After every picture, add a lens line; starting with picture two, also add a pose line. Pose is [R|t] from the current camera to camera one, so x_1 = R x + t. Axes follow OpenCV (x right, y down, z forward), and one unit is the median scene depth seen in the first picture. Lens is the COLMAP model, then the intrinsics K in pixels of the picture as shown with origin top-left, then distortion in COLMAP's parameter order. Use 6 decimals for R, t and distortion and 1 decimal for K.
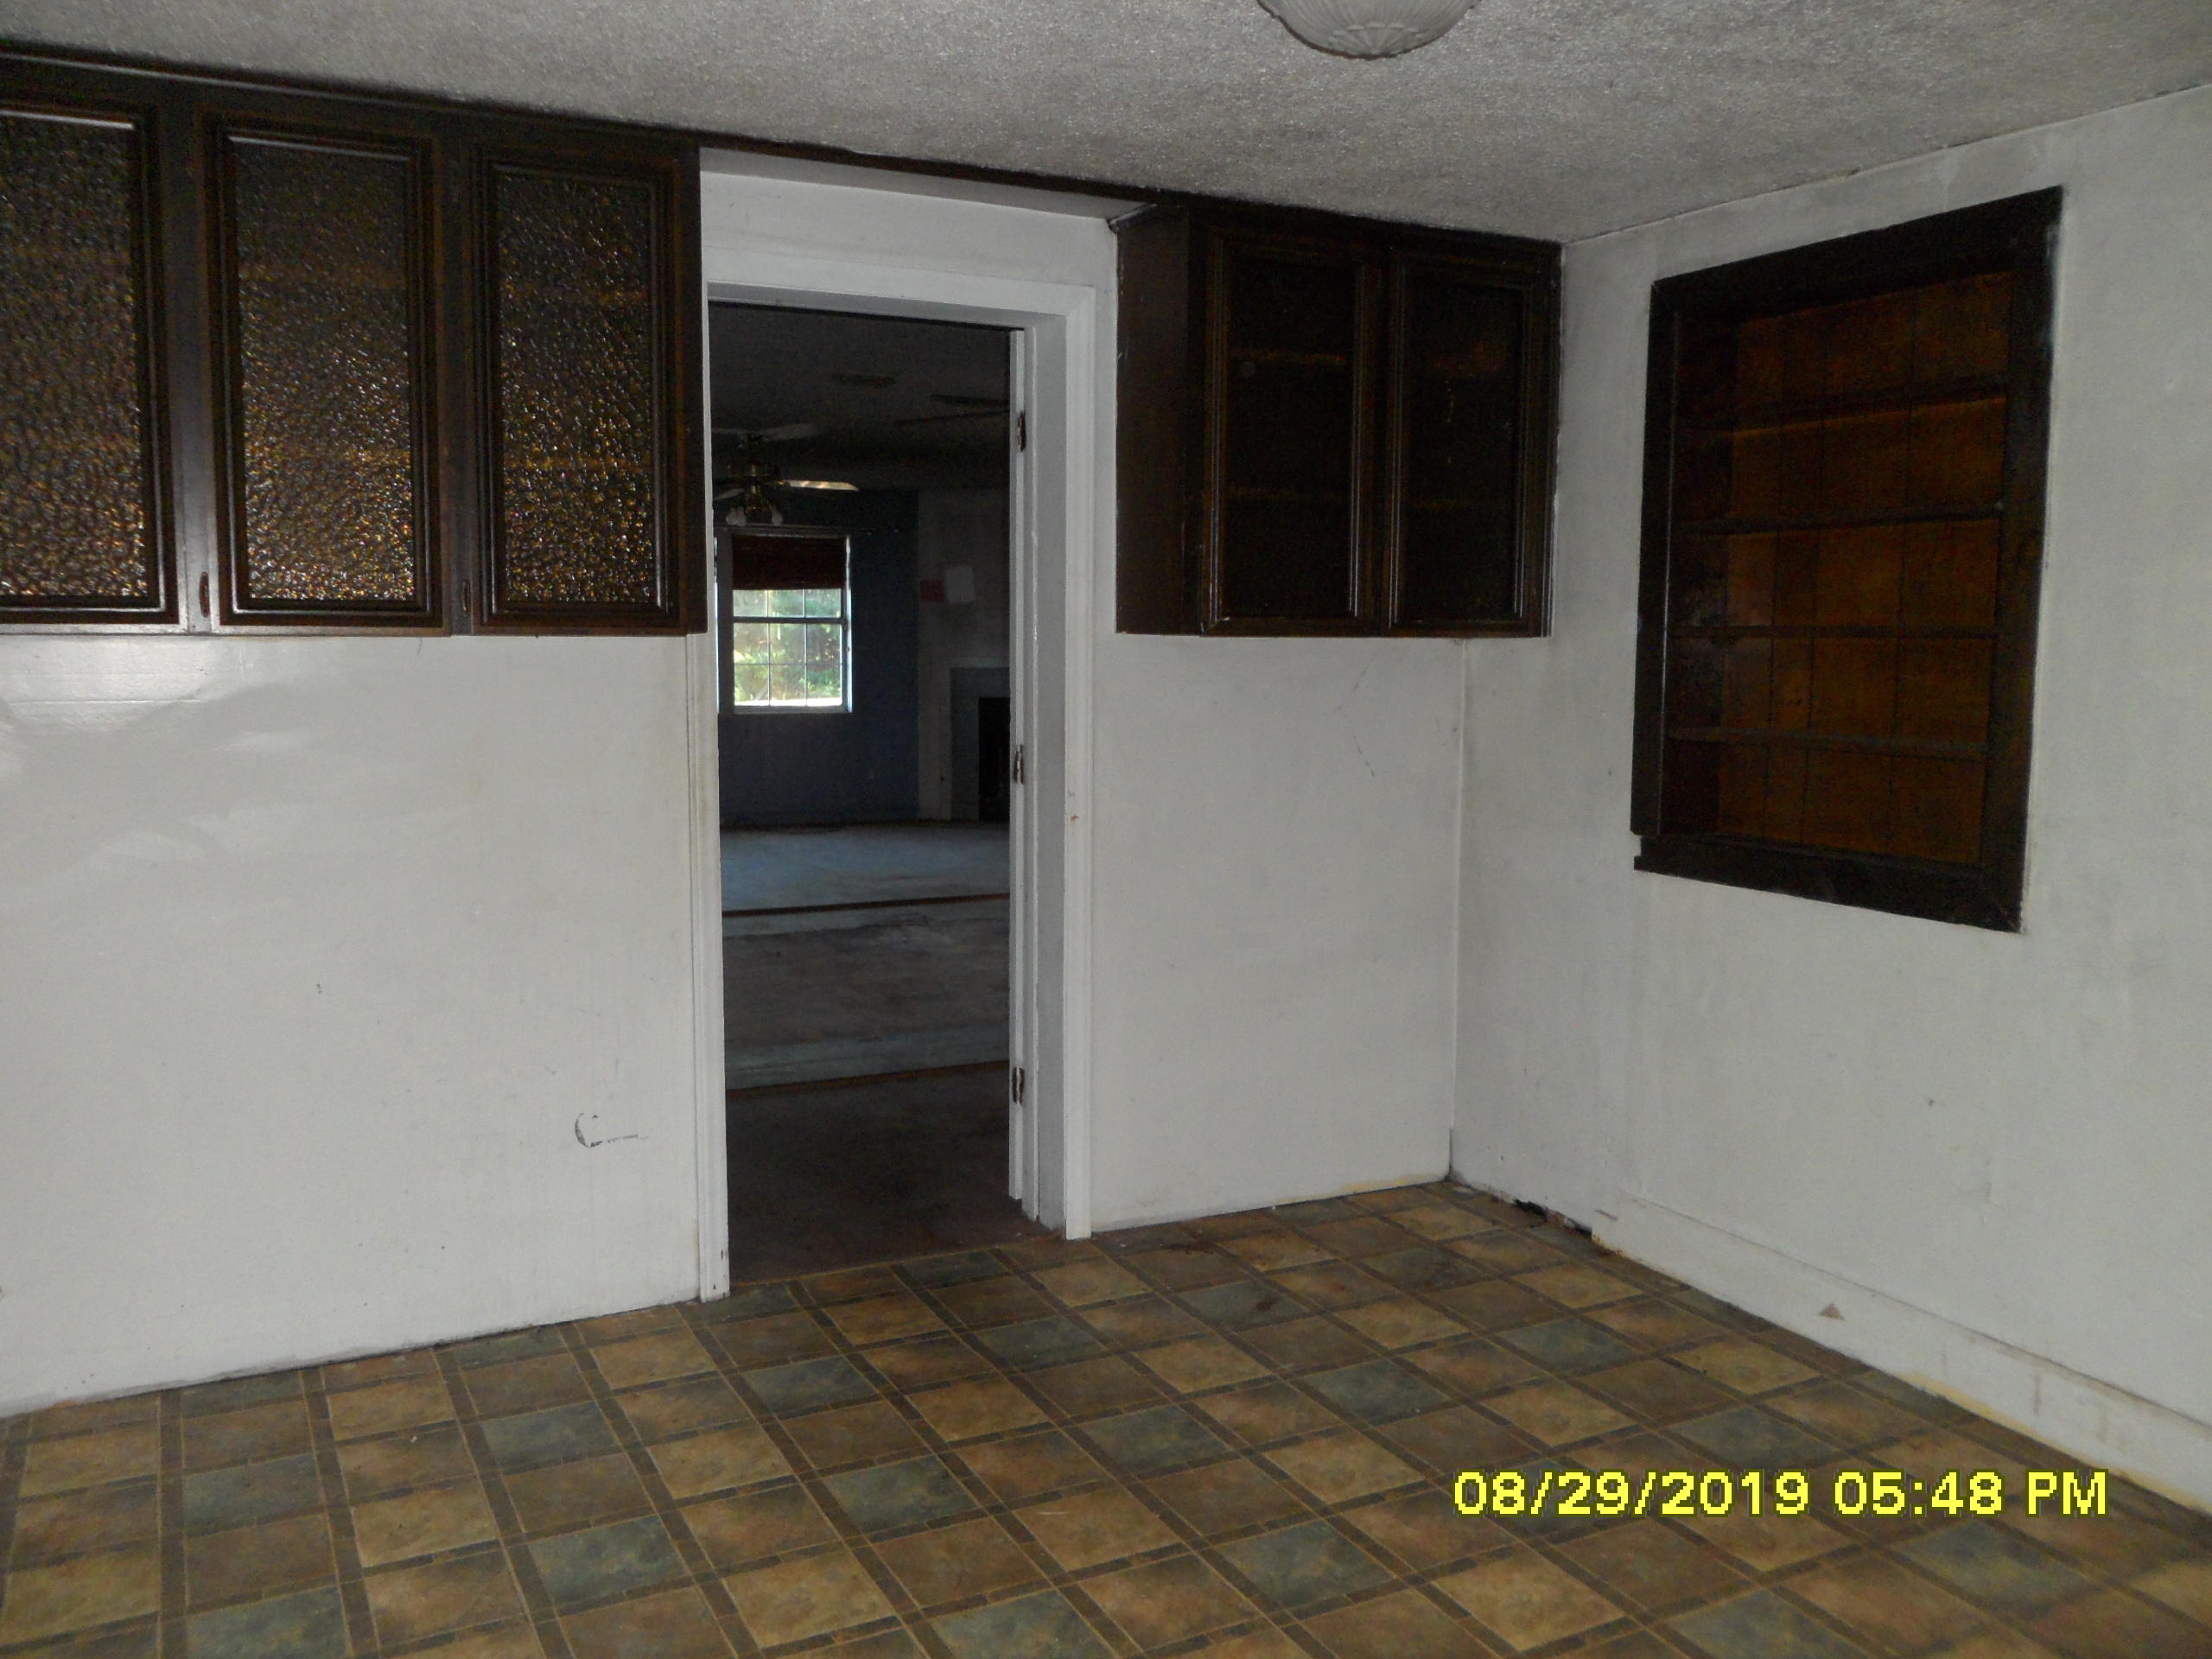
lens RADIAL K [[1797.8, 0, 1109.2], [0, 1797.8, 815.0], [0, 0, 1]] dist [-0.017422, 0.003492]
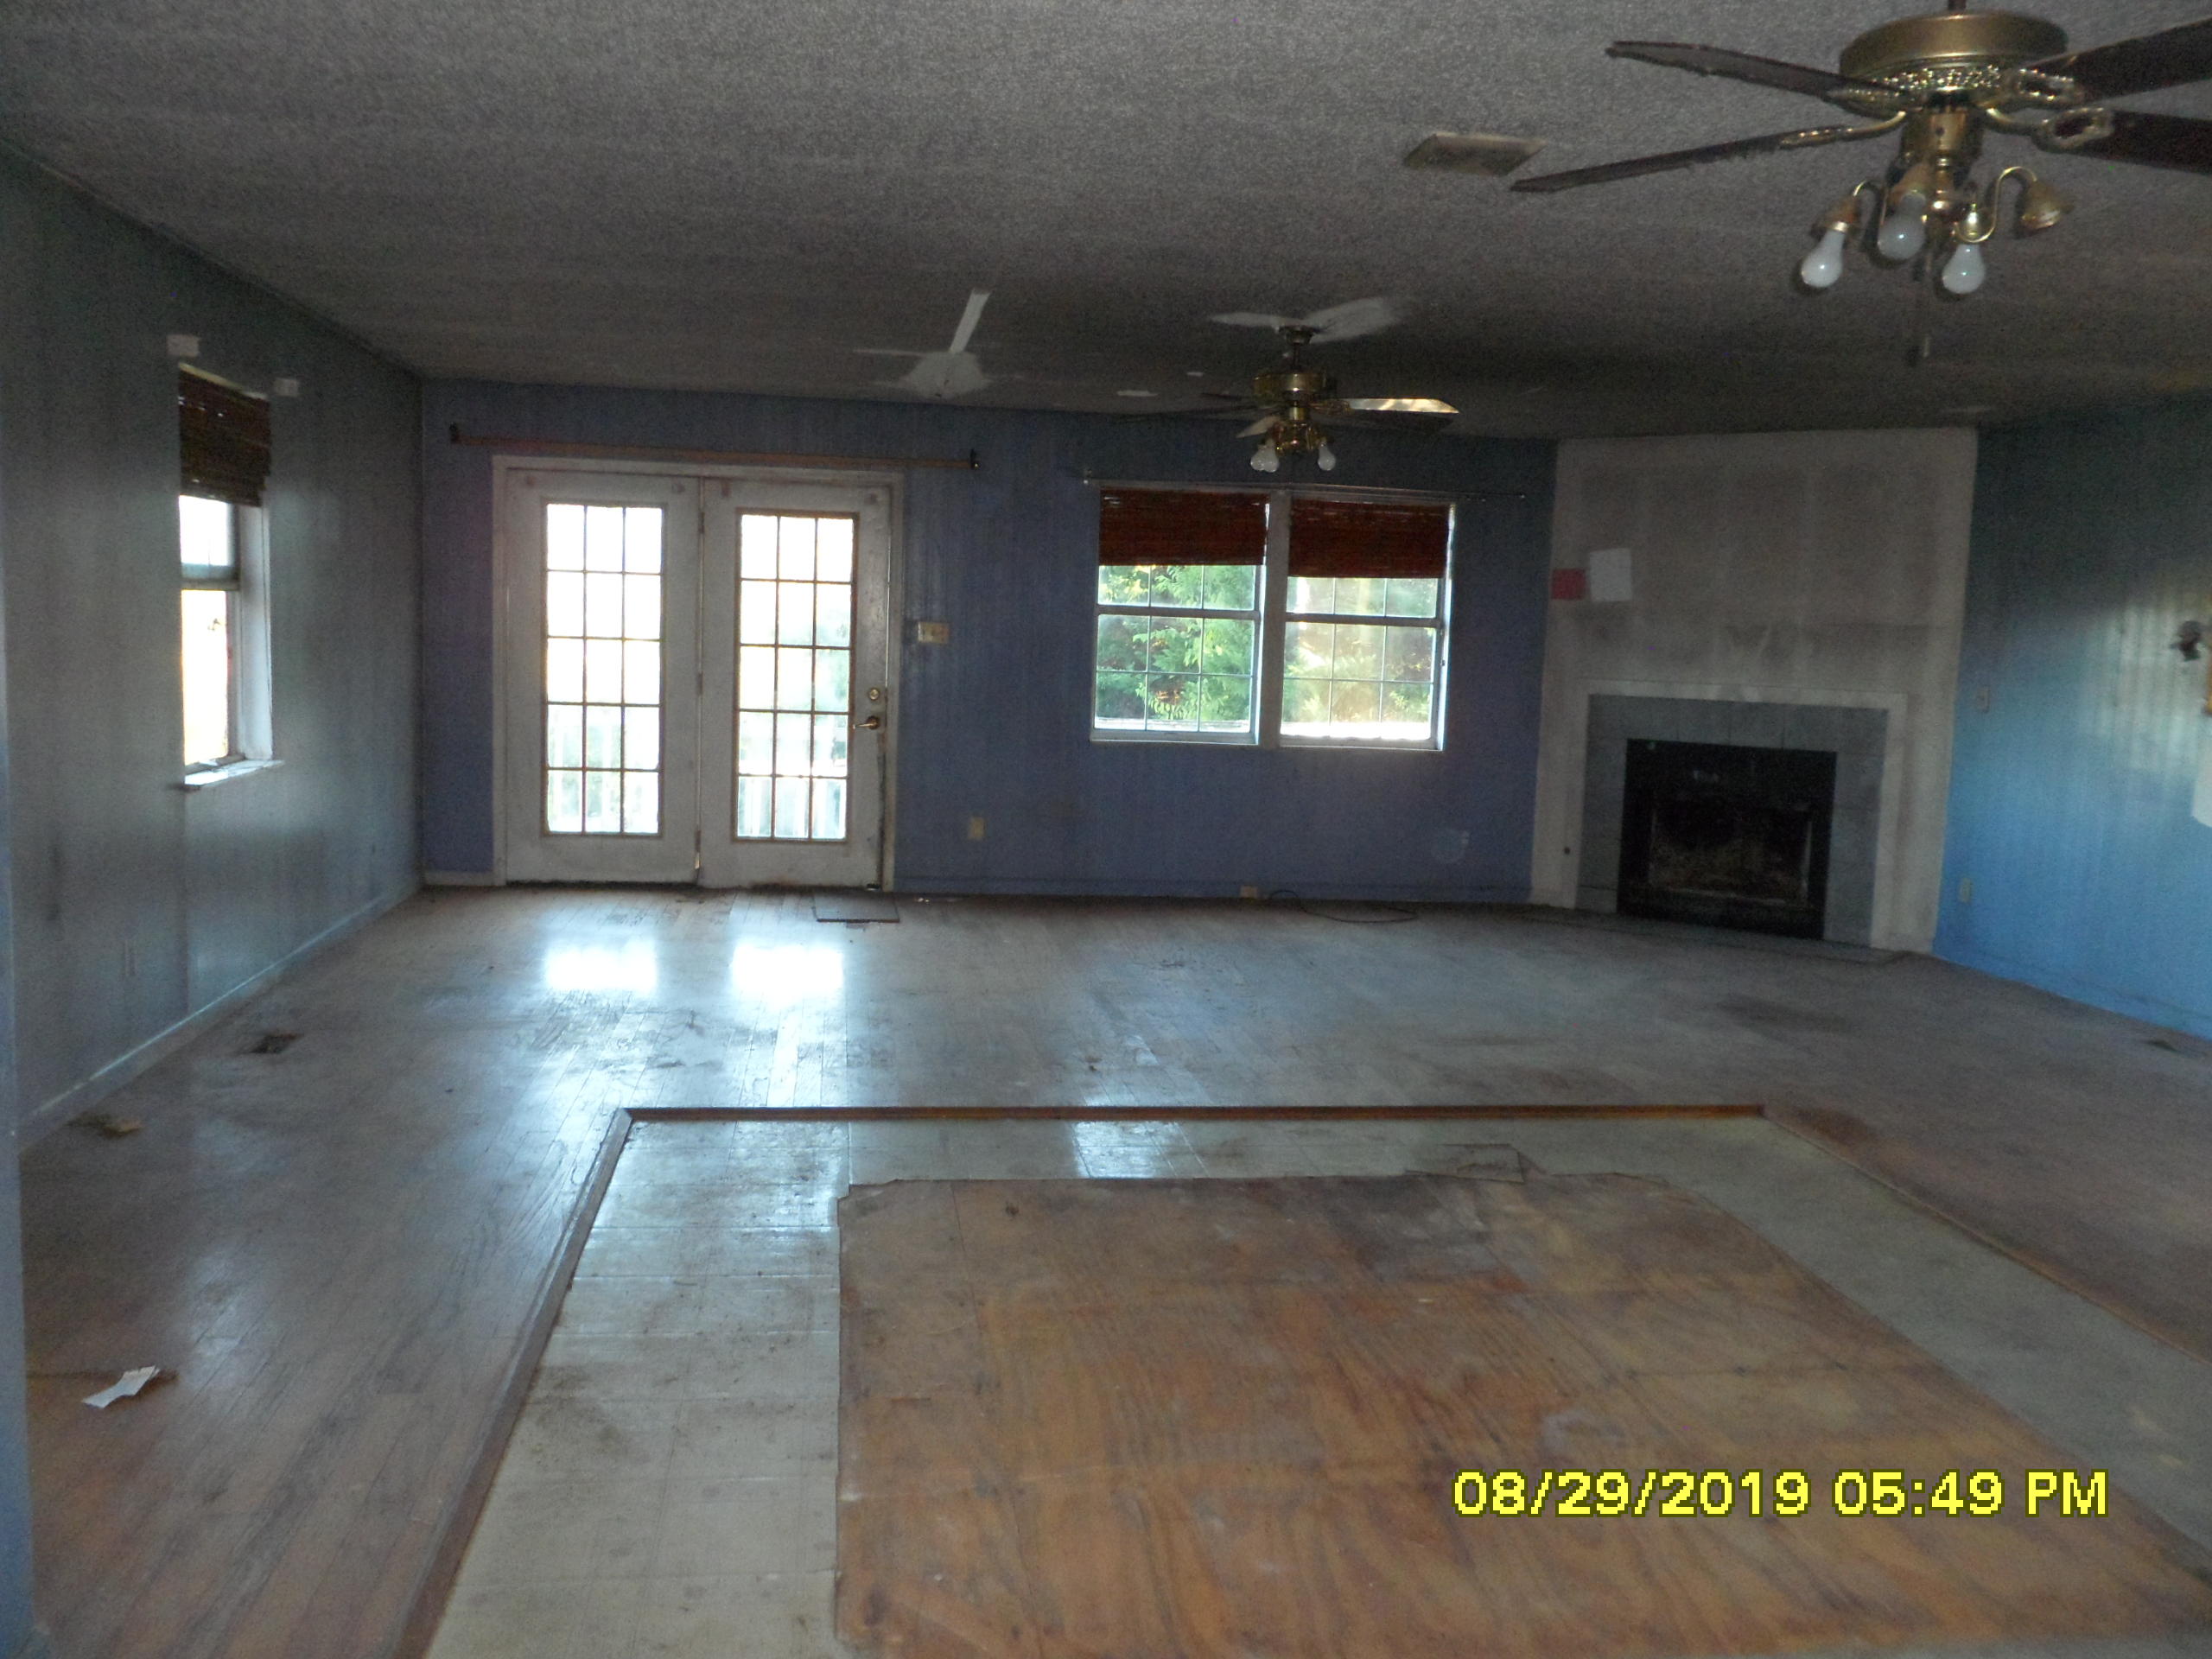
lens RADIAL K [[1826.7, 0, 1105.8], [0, 1826.7, 814.9], [0, 0, 1]] dist [-0.023145, 0.026920]
pose [[0.942317, 0.063107, -0.328720, -0.029244], [-0.063532, 0.997935, 0.009458, -0.030333], [0.328638, 0.011972, 0.944380, 0.271660]]
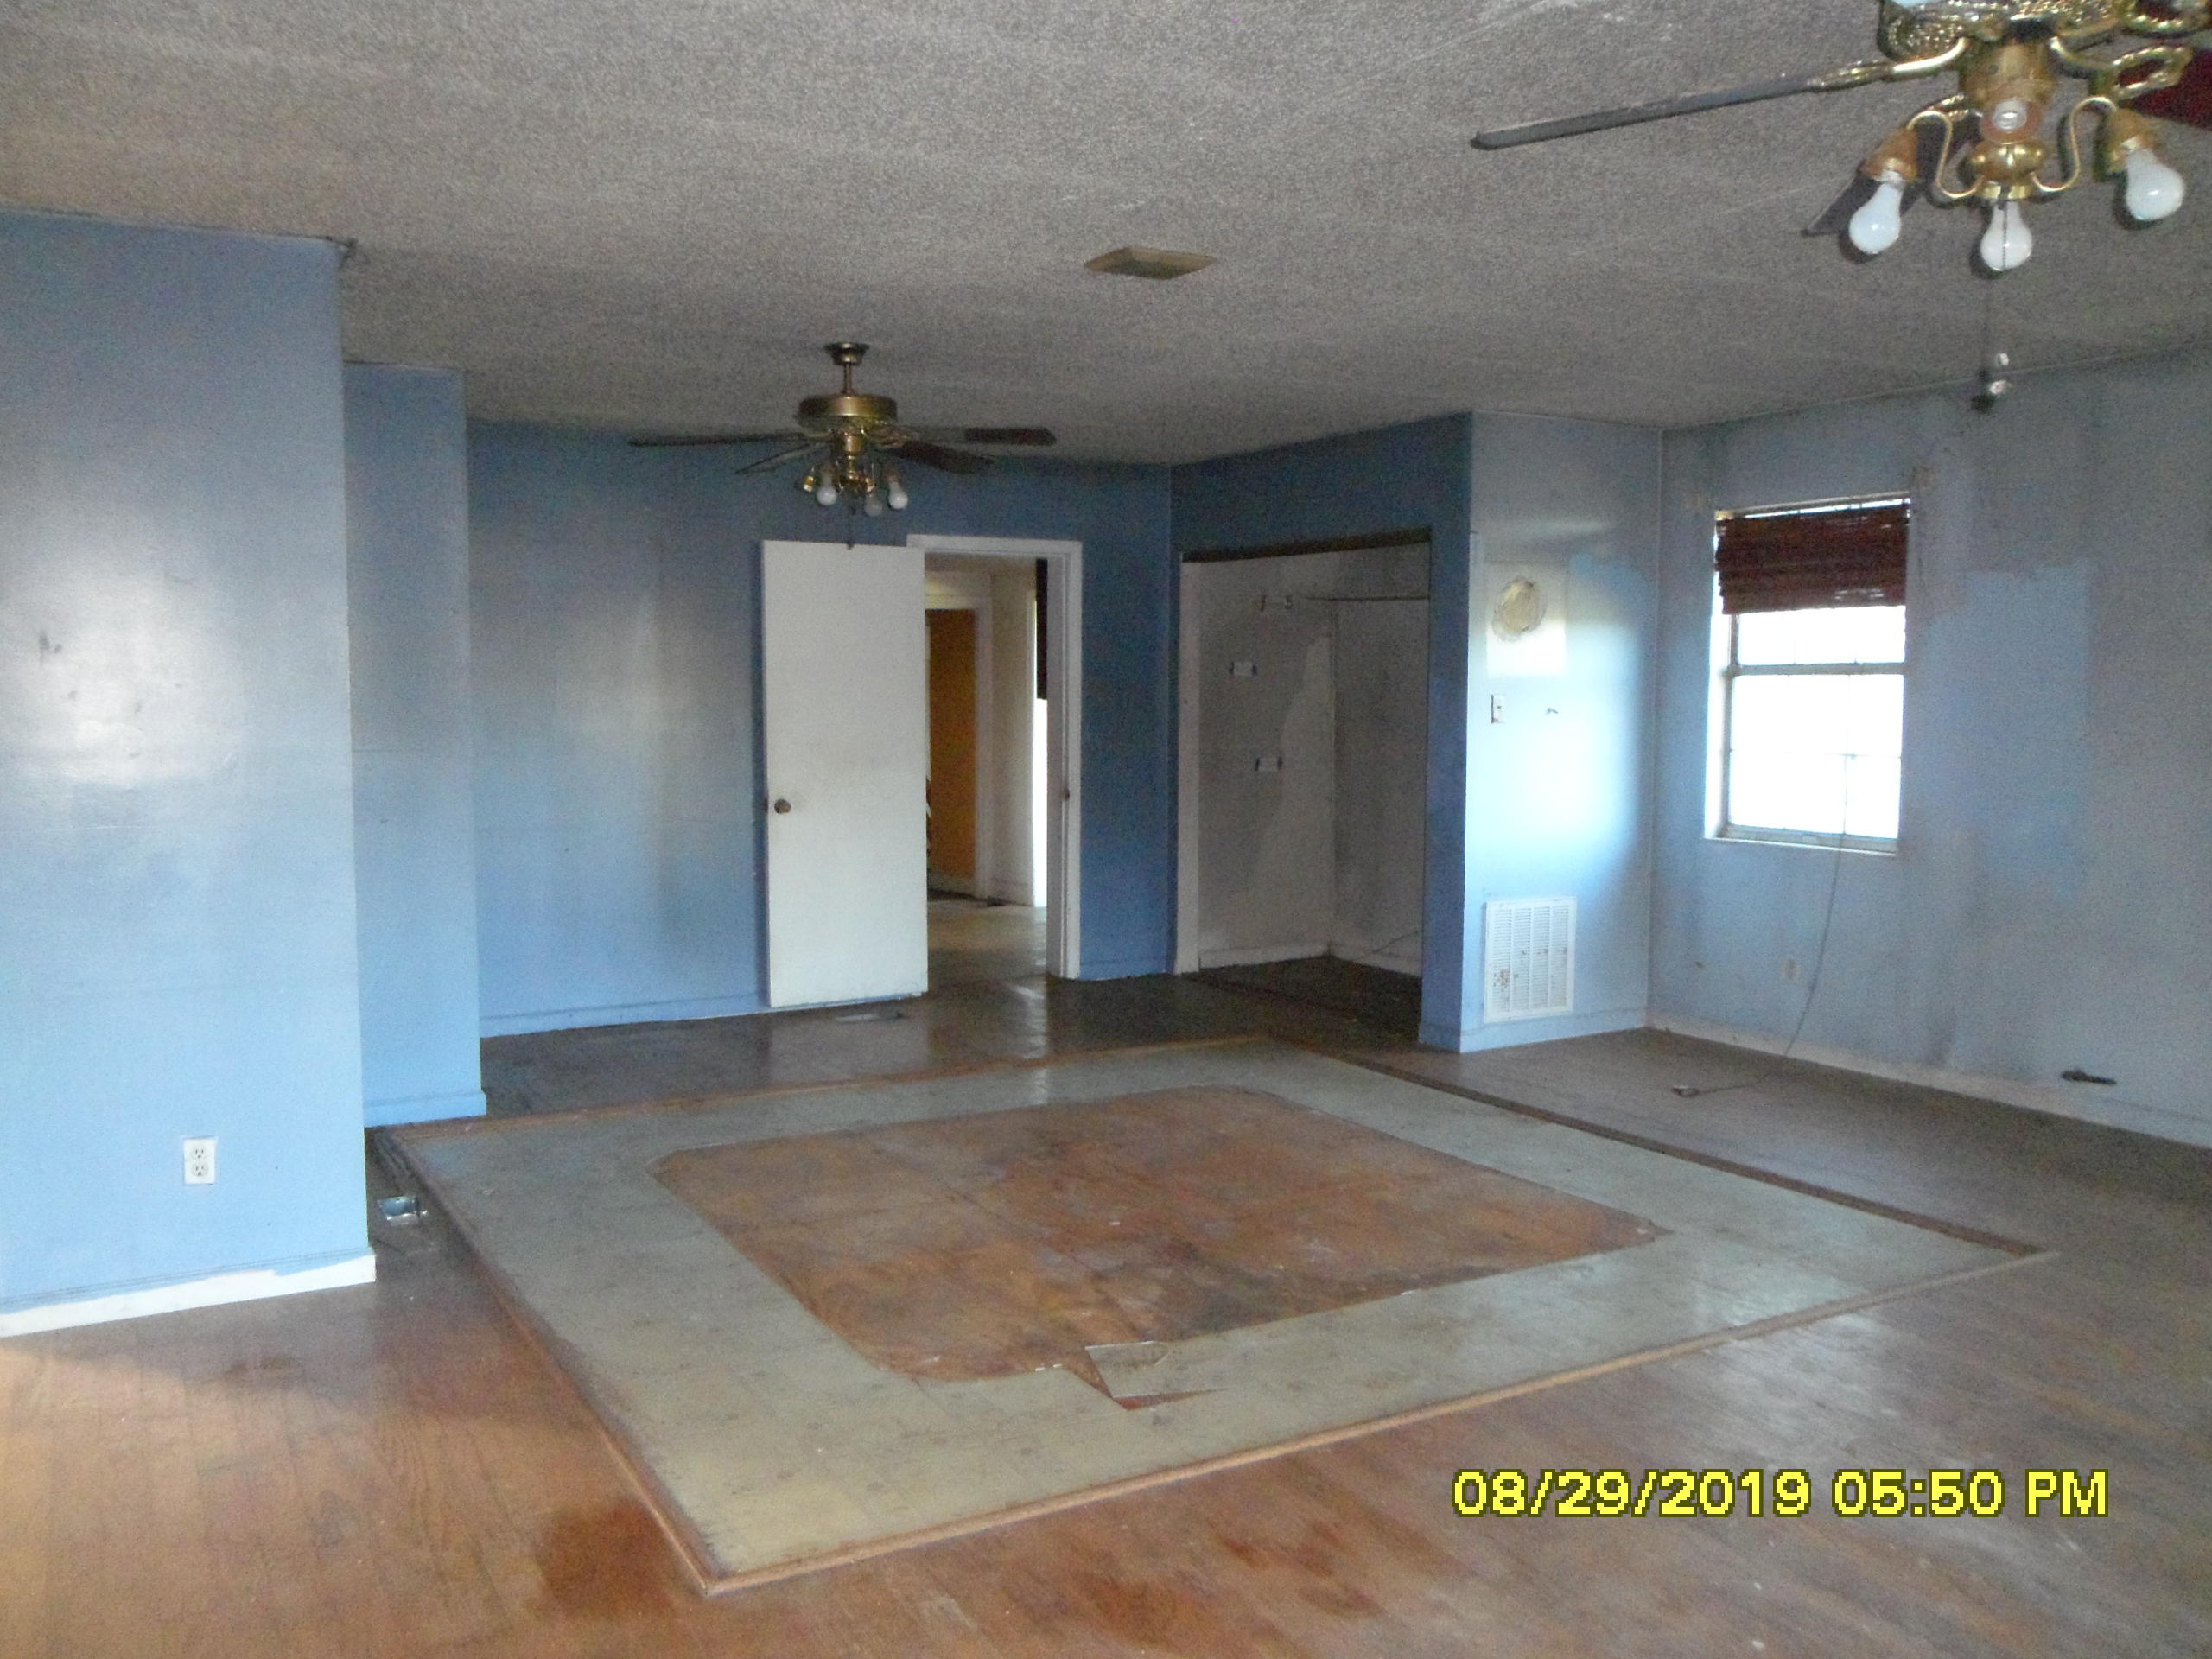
lens RADIAL K [[1826.7, 0, 1105.8], [0, 1826.7, 814.9], [0, 0, 1]] dist [-0.023145, 0.026920]
pose [[-0.999529, -0.003296, -0.030524, -0.059183], [-0.008318, 0.986108, 0.165897, -0.094442], [0.029553, 0.166073, -0.985671, 0.916075]]
